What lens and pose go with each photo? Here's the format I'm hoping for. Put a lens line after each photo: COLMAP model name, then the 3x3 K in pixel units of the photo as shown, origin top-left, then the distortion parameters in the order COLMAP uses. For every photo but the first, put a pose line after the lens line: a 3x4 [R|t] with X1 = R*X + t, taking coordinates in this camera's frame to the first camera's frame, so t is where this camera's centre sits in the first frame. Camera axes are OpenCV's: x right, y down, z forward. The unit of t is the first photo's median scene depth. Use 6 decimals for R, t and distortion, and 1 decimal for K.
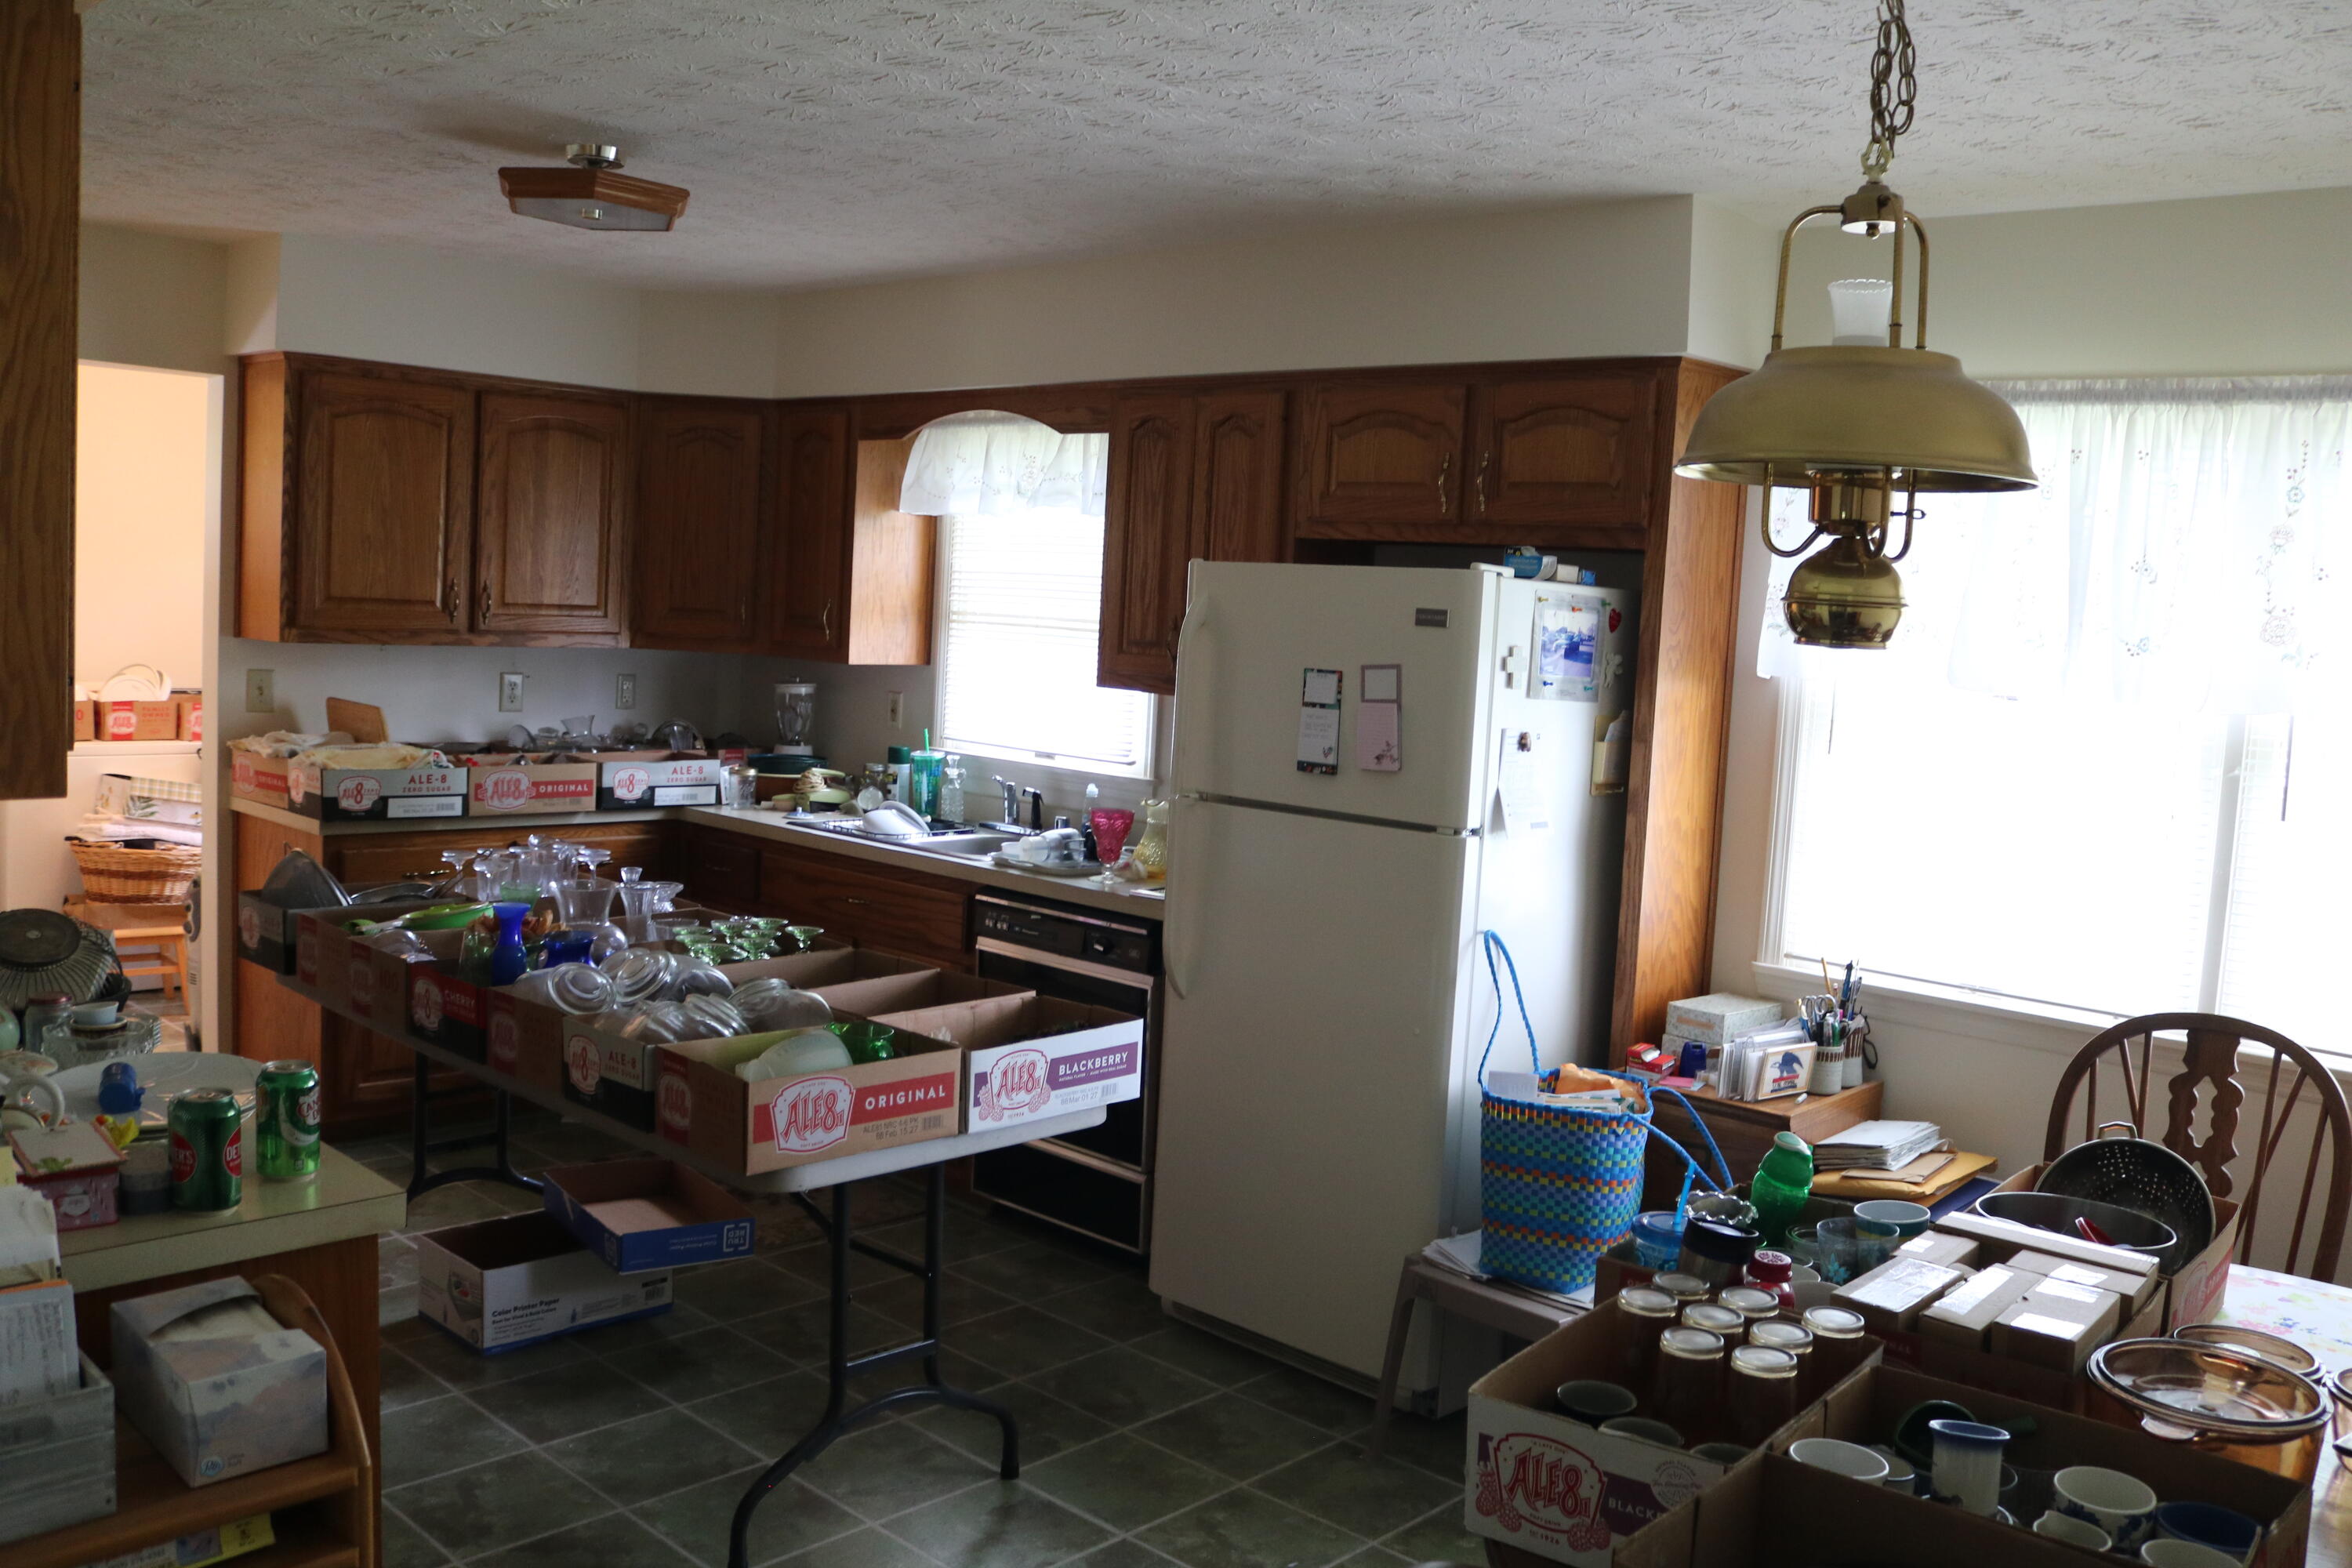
lens RADIAL K [[1942.8, 0, 1176.0], [0, 1942.8, 784.0], [0, 0, 1]] dist [0.003718, 0.001824]
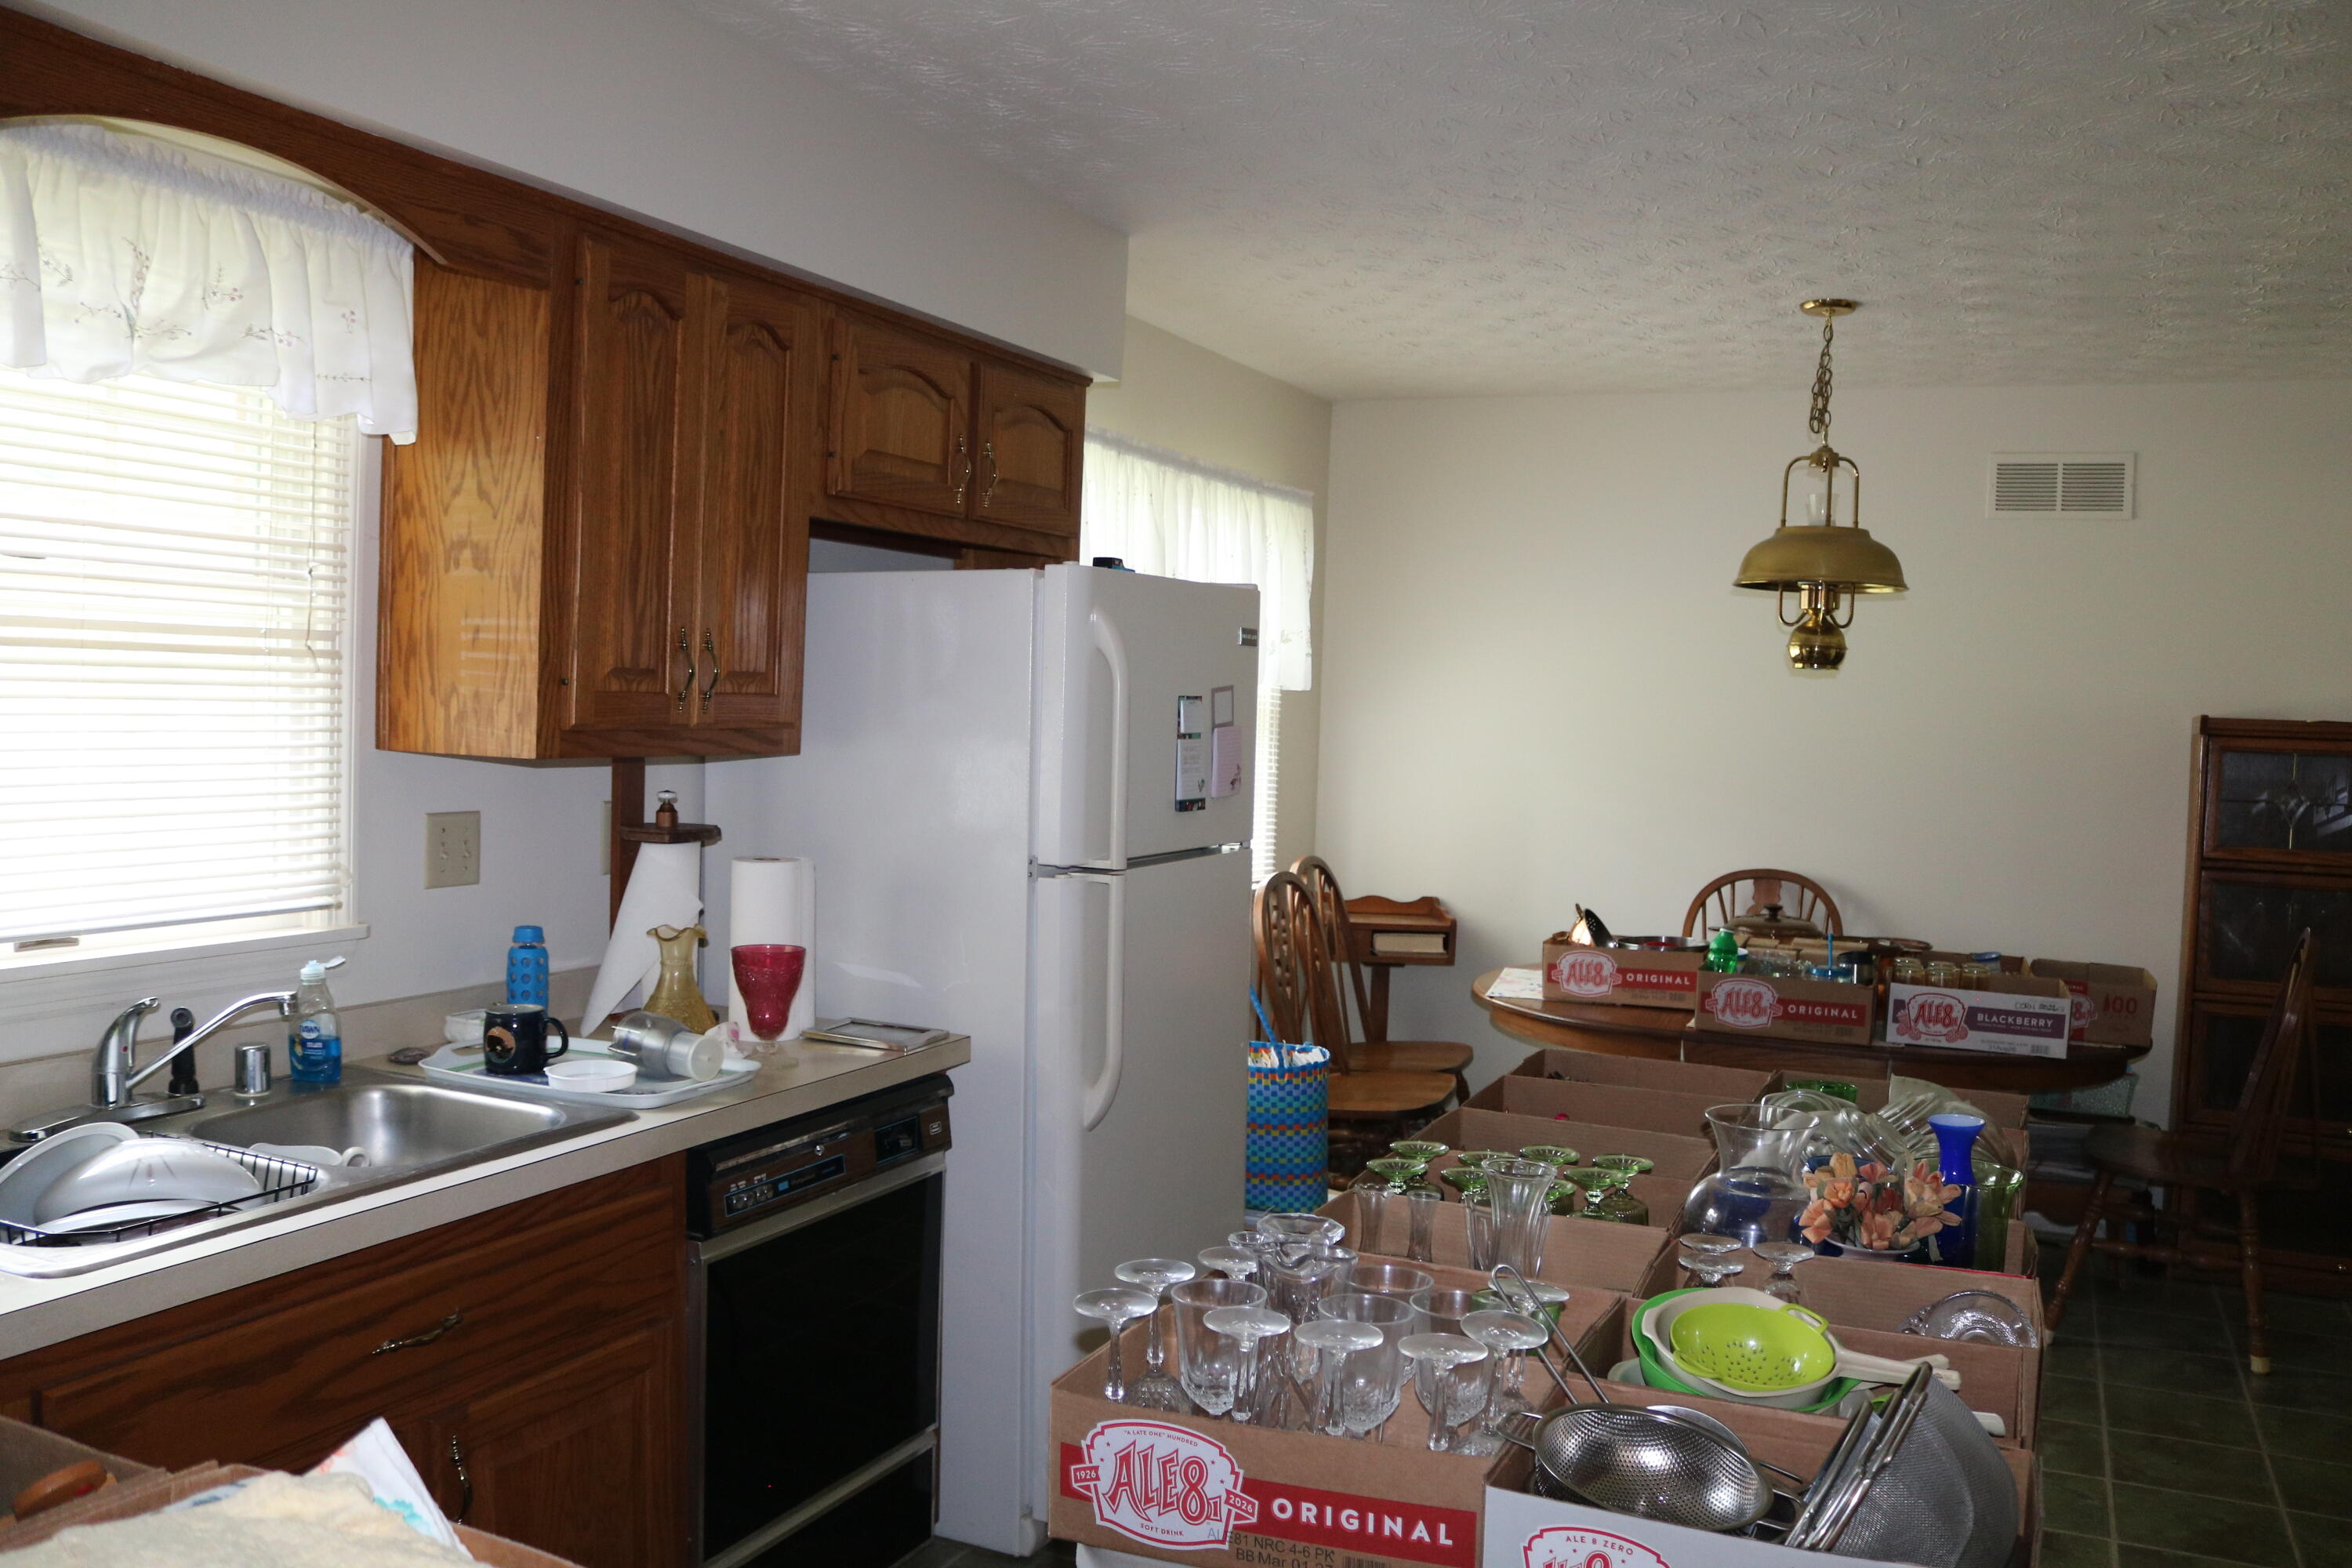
lens RADIAL K [[1942.8, 0, 1176.0], [0, 1942.8, 784.0], [0, 0, 1]] dist [0.003718, 0.001824]
pose [[-0.316007, -0.125202, 0.940460, -0.771139], [0.030606, 0.989393, 0.142001, -0.144977], [-0.948263, 0.073656, -0.308823, 1.263580]]
